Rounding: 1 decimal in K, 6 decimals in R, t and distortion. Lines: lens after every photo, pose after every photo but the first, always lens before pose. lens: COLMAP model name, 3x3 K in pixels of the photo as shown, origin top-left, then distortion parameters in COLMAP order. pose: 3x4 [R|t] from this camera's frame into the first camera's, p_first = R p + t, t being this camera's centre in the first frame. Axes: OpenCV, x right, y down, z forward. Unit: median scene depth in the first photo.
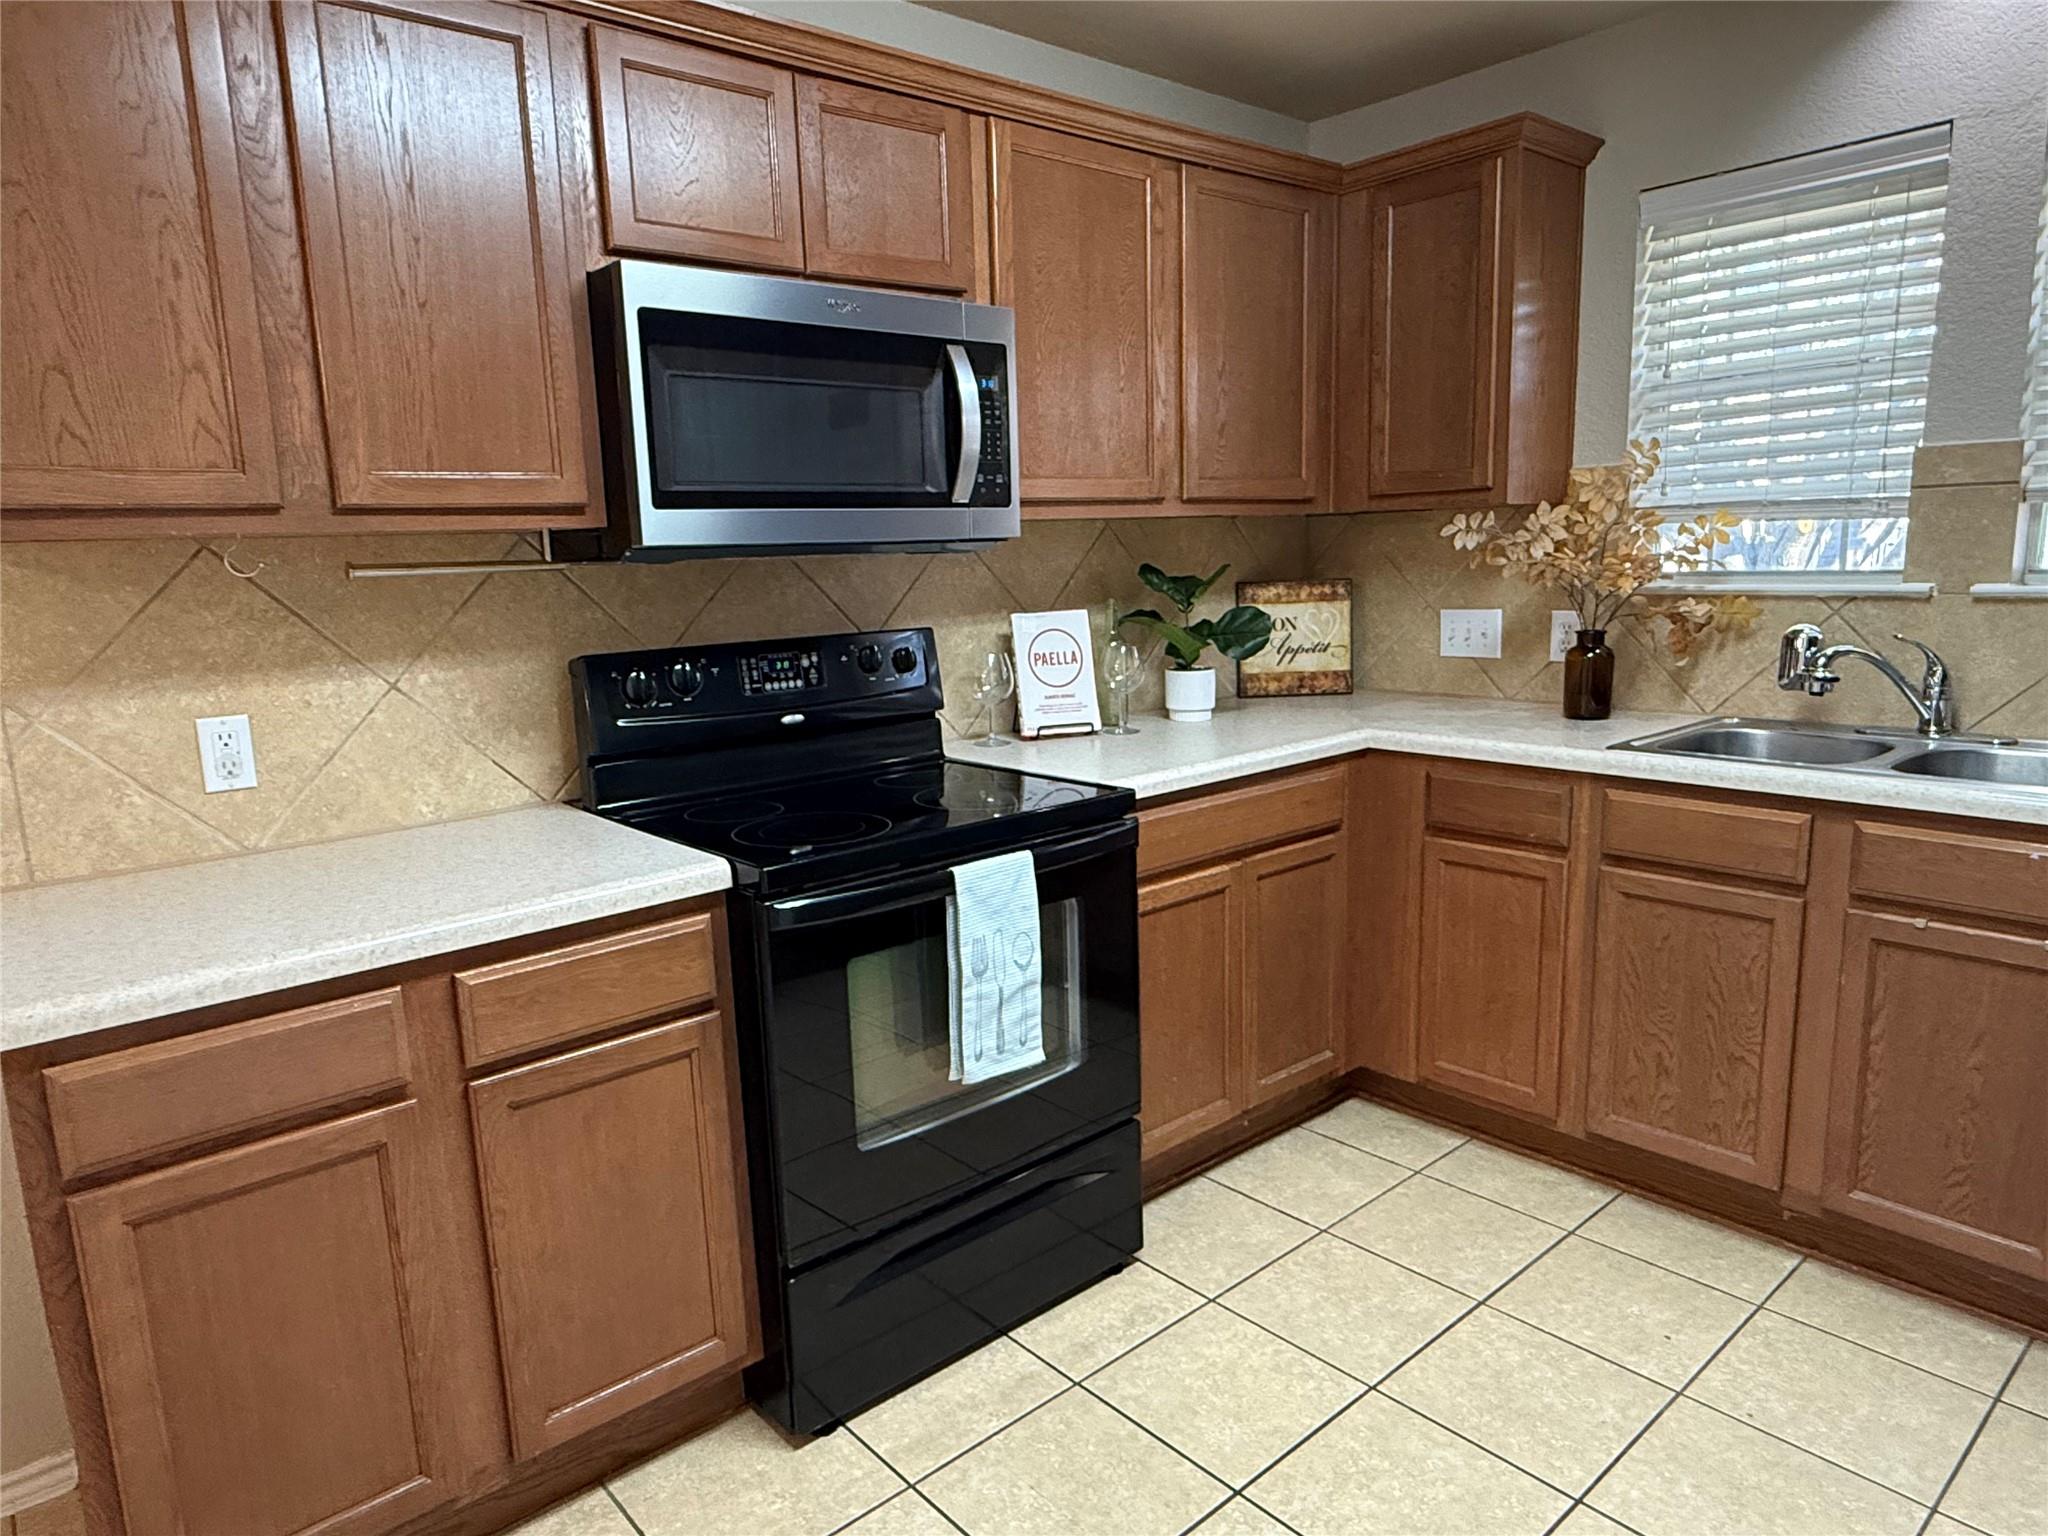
lens RADIAL K [[1272.1, 0, 1016.8], [0, 1272.1, 774.7], [0, 0, 1]] dist [-0.001323, 0.000346]
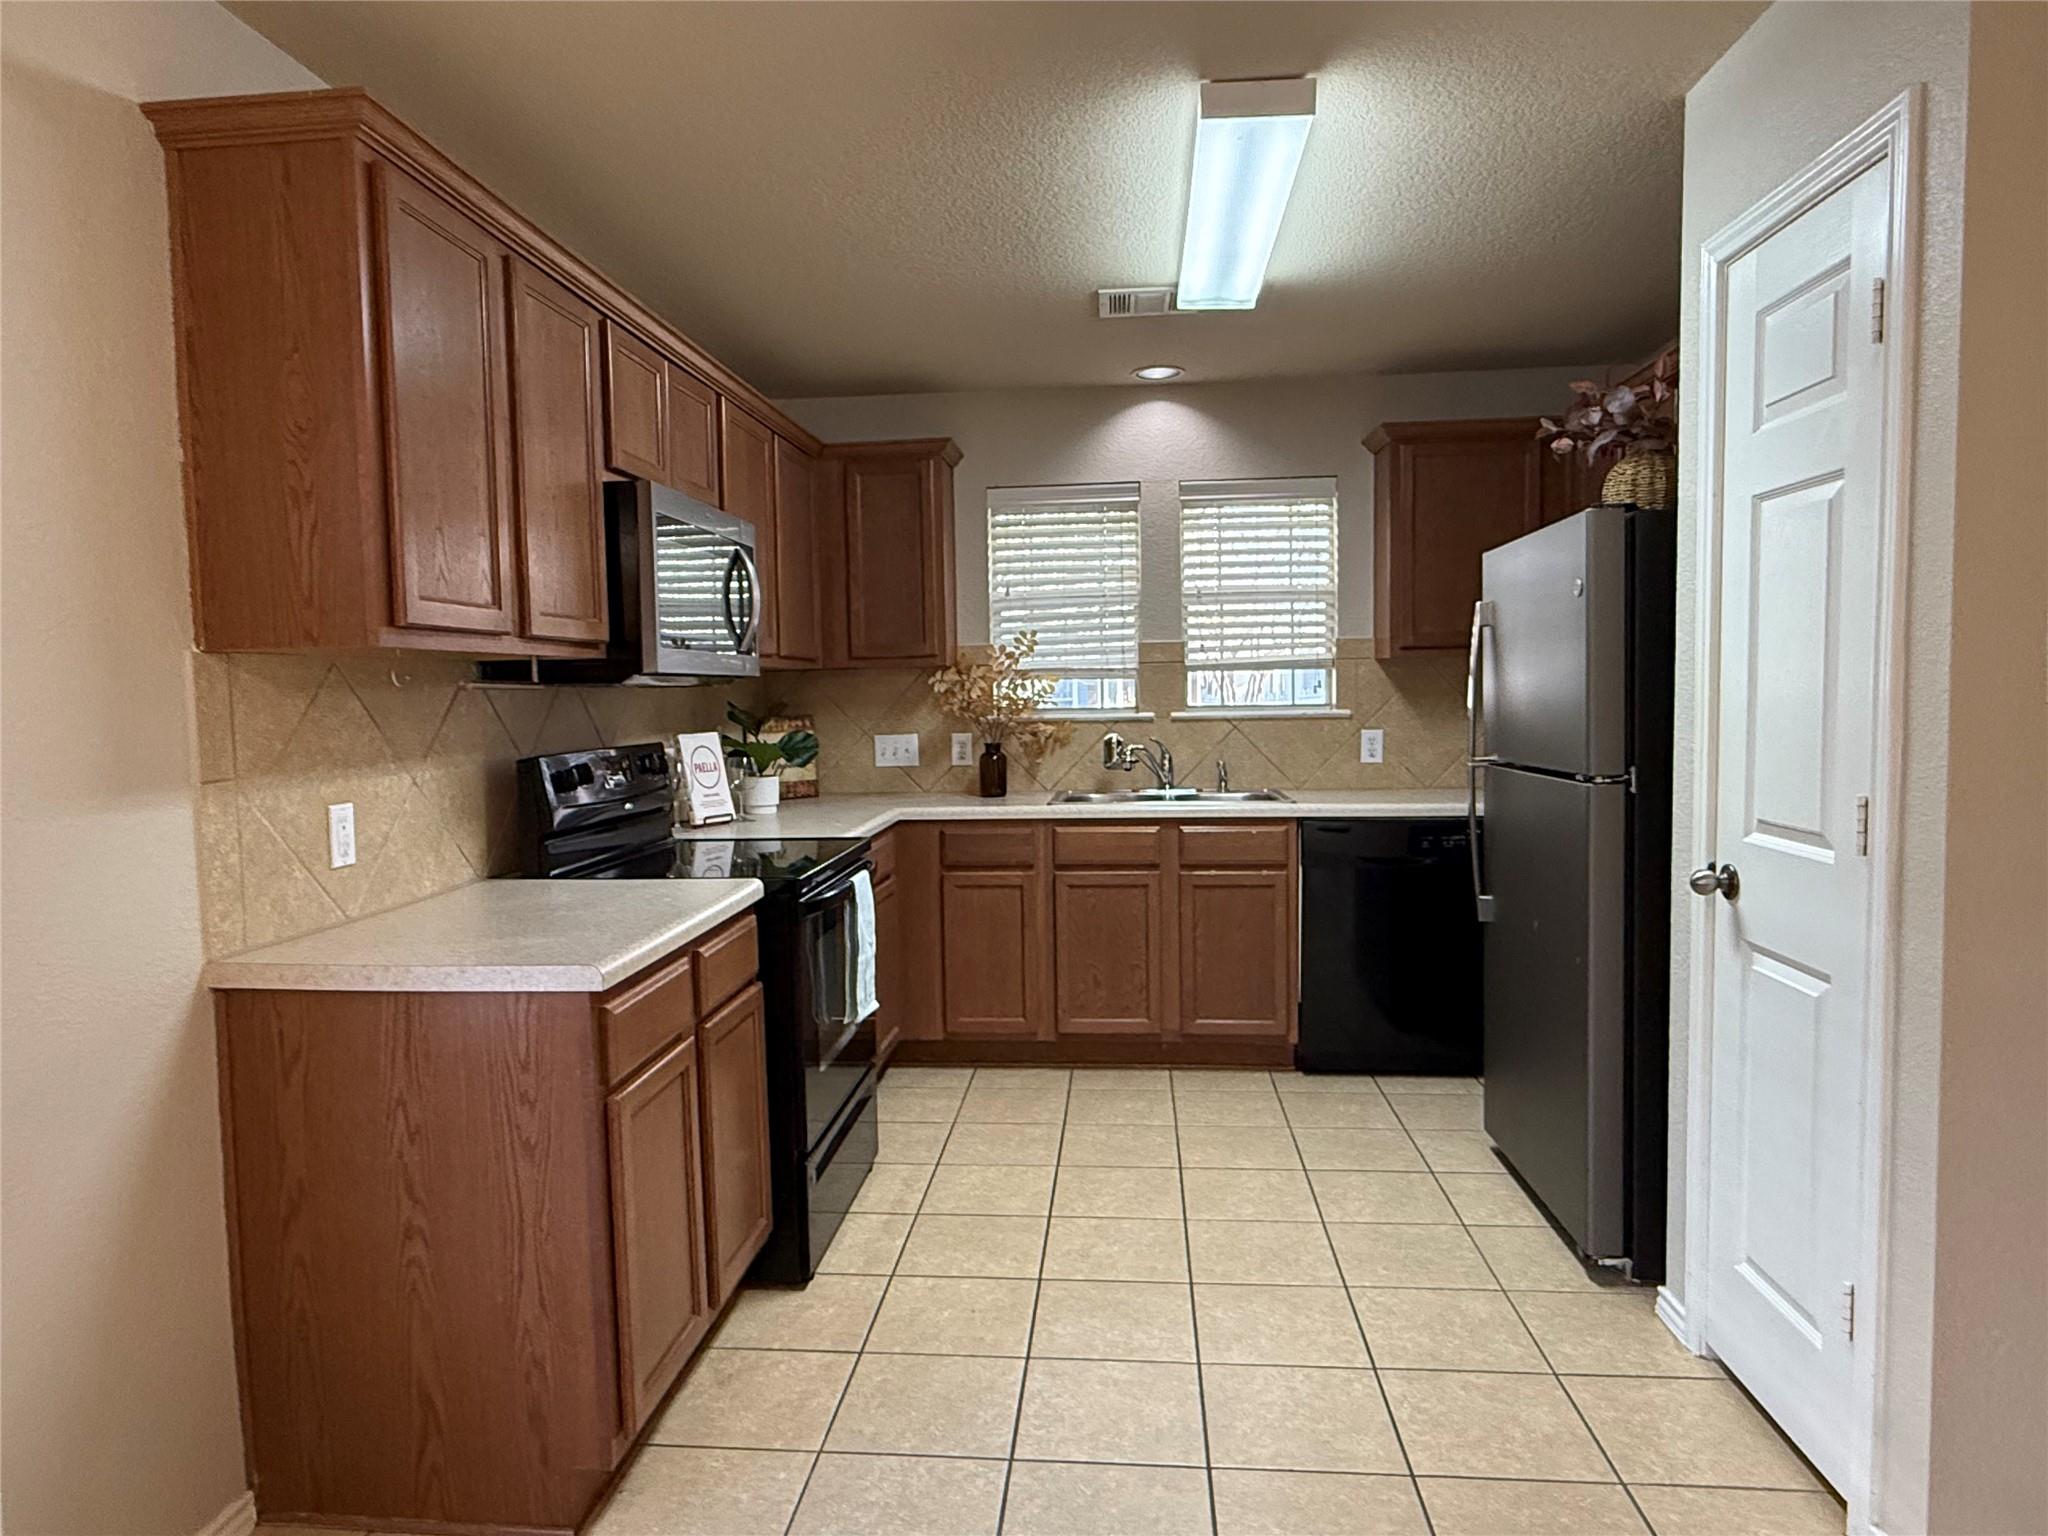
lens RADIAL K [[1272.1, 0, 1006.3], [0, 1272.1, 777.7], [0, 0, 1]] dist [-0.001323, 0.000346]
pose [[0.724437, -0.029406, 0.688714, -0.762223], [0.118705, 0.989487, -0.082615, 0.078353], [-0.679044, 0.141603, 0.720311, -0.215441]]
